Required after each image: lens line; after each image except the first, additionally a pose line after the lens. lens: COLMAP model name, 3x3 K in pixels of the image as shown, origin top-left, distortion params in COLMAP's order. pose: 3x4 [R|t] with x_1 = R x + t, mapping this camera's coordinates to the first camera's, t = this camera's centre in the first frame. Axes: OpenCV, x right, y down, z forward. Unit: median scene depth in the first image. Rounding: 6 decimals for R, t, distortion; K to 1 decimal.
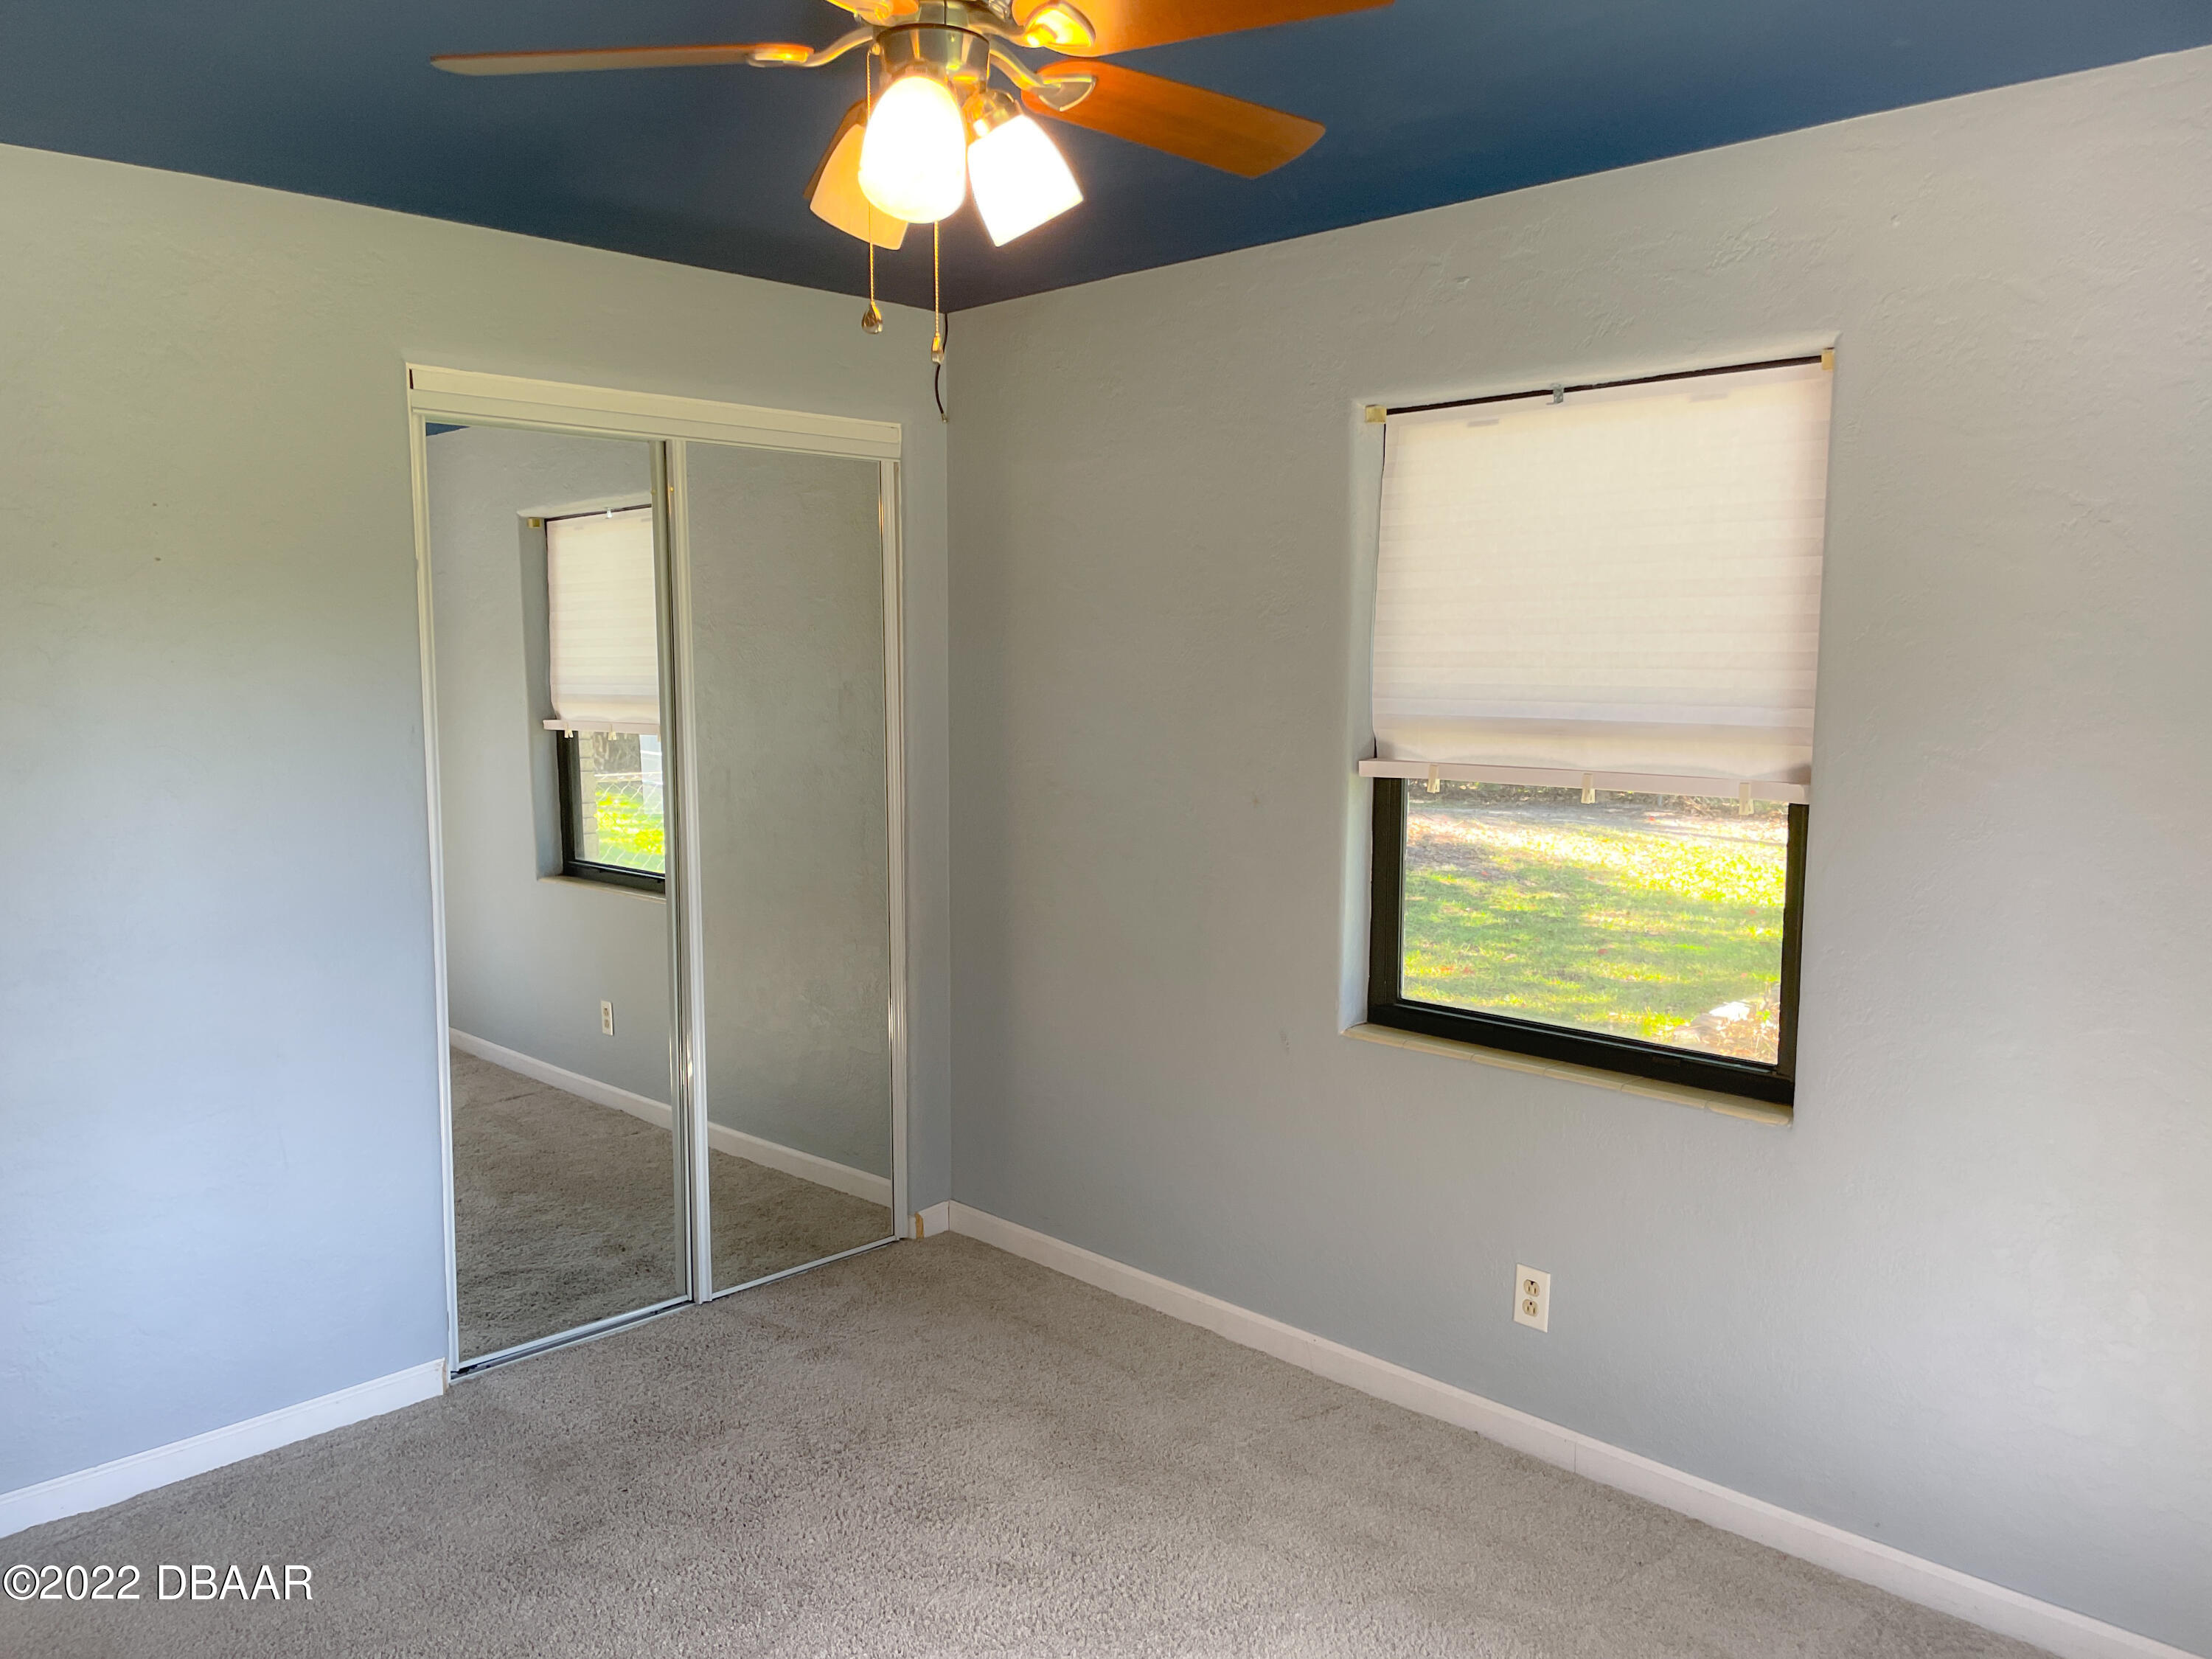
lens RADIAL K [[1668.9, 0, 1106.0], [0, 1668.9, 829.5], [0, 0, 1]] dist [0.065692, -0.125677]
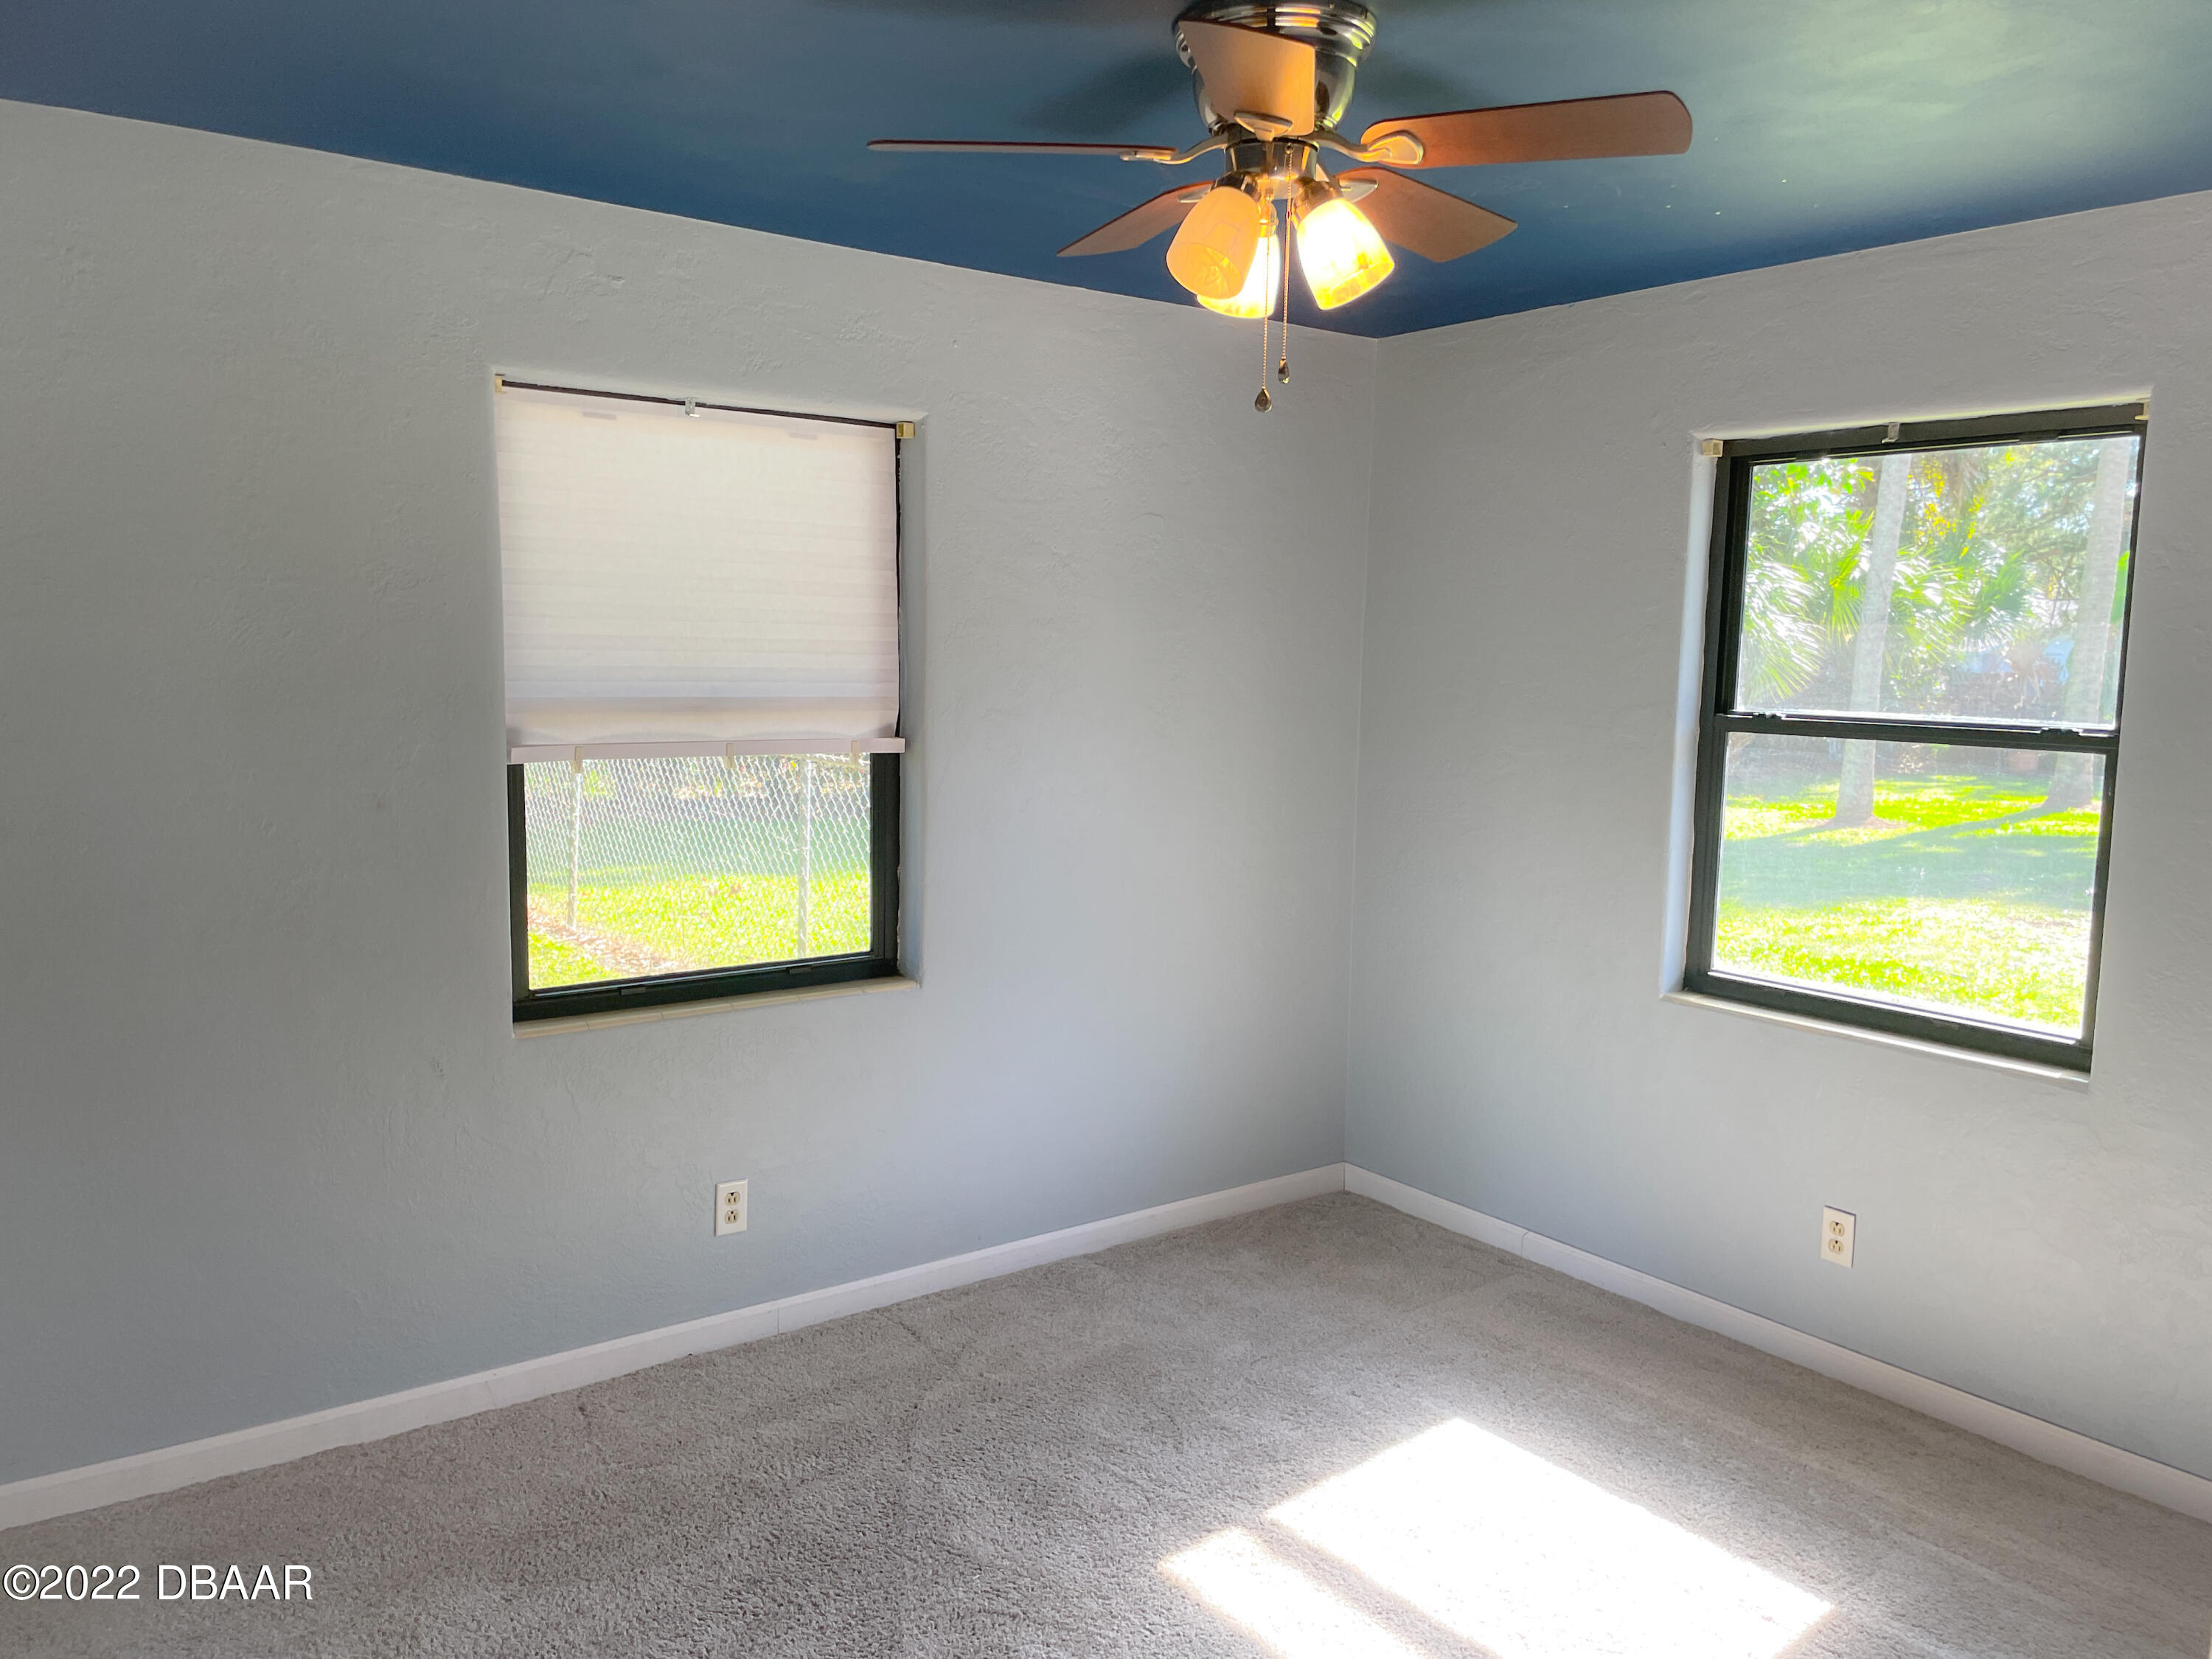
lens RADIAL K [[1668.9, 0, 1106.0], [0, 1668.9, 829.5], [0, 0, 1]] dist [0.065692, -0.125677]
pose [[0.128472, -0.104772, 0.986163, -0.811178], [0.090055, 0.991528, 0.093610, -0.058093], [-0.987616, 0.076783, 0.136818, 0.580904]]
